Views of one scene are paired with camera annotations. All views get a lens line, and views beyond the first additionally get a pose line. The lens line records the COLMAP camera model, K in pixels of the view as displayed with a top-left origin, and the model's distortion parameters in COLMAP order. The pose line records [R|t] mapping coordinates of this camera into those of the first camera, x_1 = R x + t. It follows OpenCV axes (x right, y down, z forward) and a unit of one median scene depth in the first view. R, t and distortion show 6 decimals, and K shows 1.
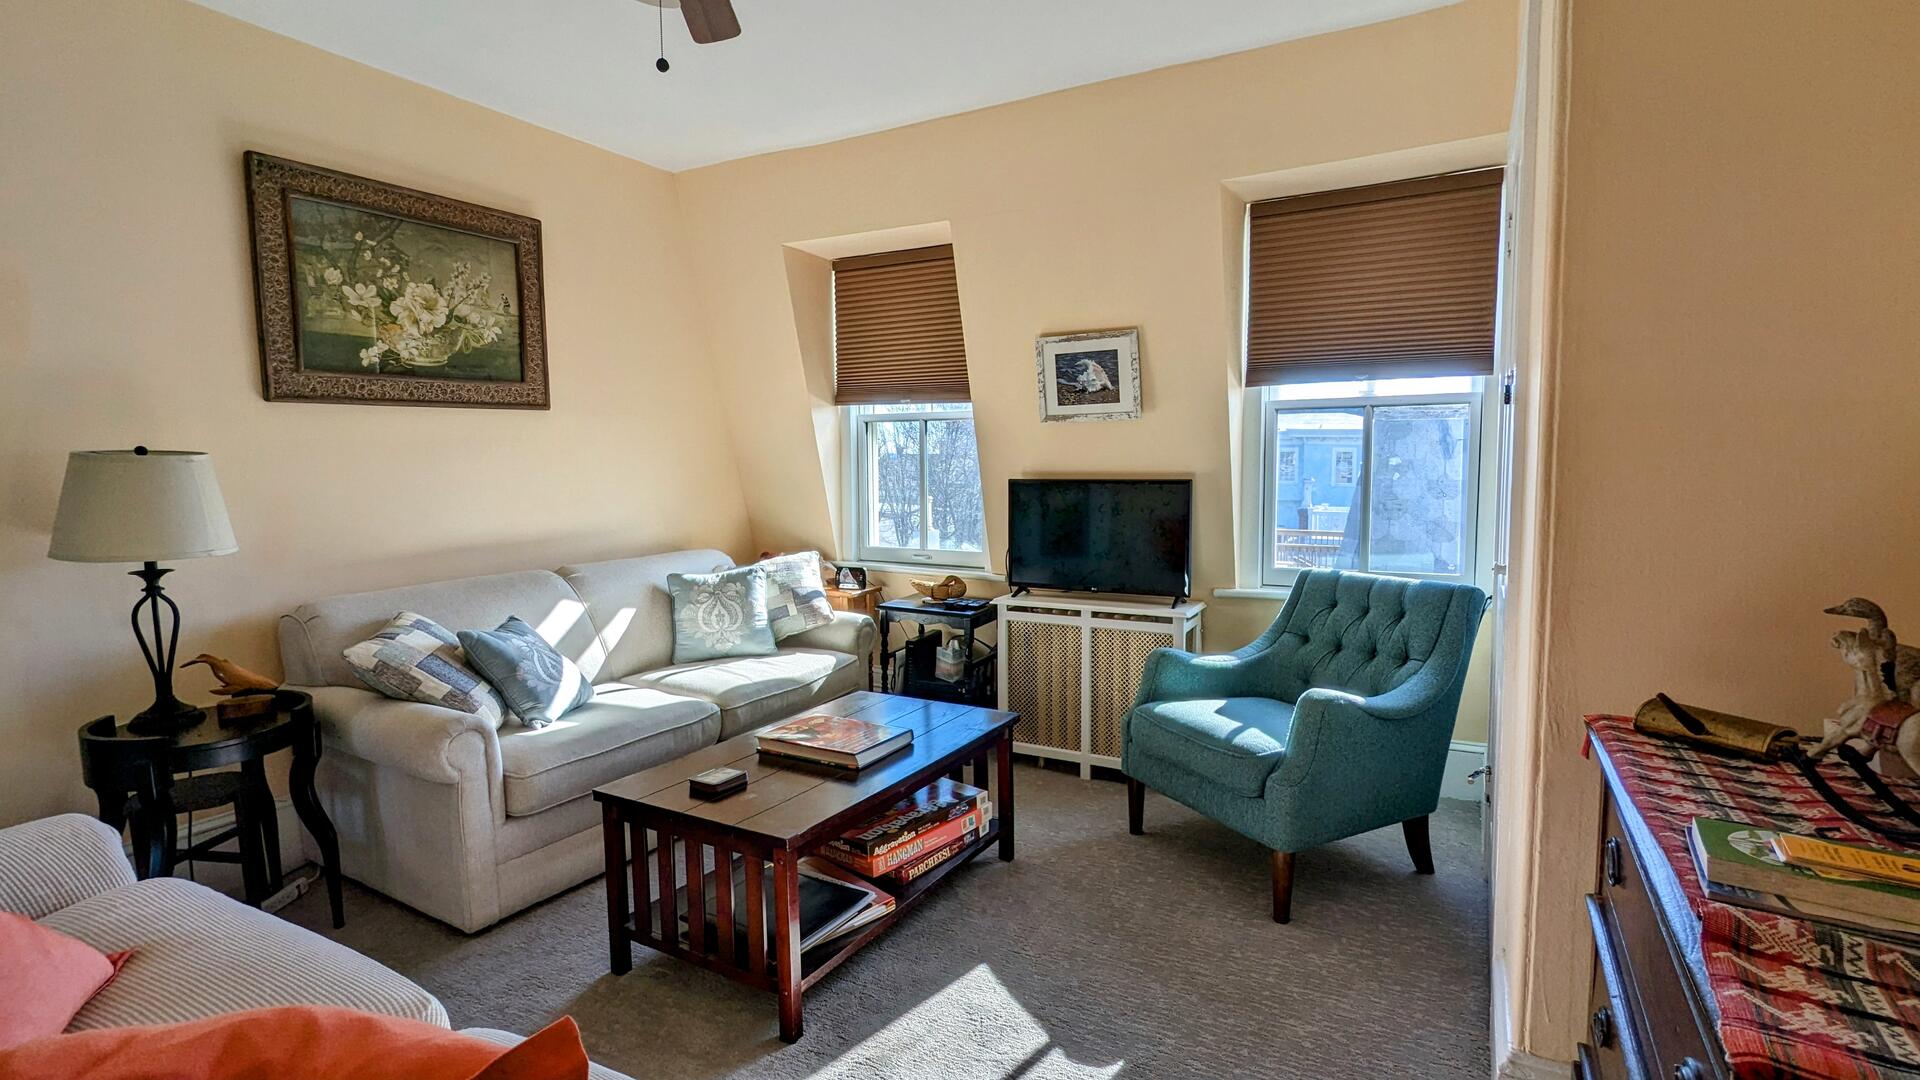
lens RADIAL K [[883.8, 0, 962.5], [0, 883.8, 537.2], [0, 0, 1]] dist [0.000116, -0.000078]
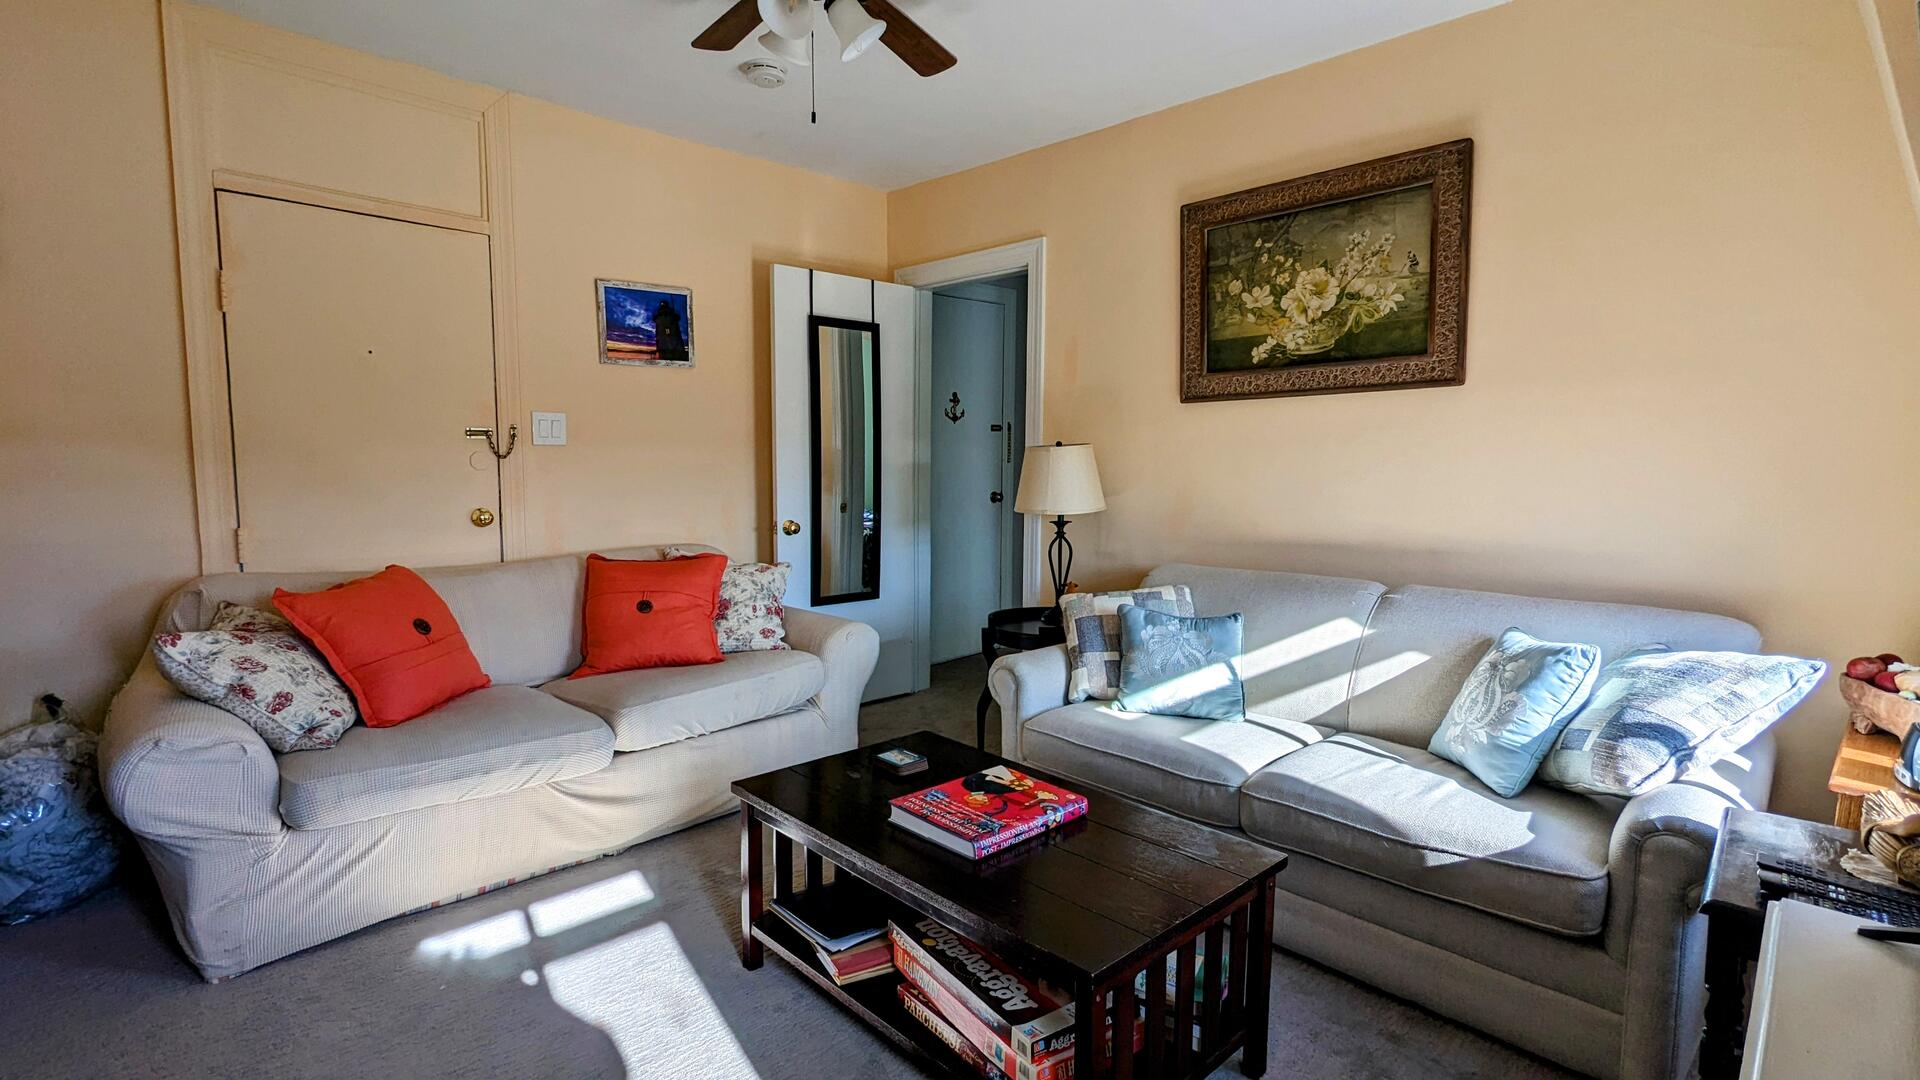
lens RADIAL K [[883.8, 0, 960.0], [0, 883.8, 540.8], [0, 0, 1]] dist [0.000116, -0.000078]
pose [[-0.258285, 0.095582, -0.961329, 0.466818], [-0.086568, 0.988800, 0.121572, -0.076231], [0.962182, 0.114620, -0.247118, 0.916488]]
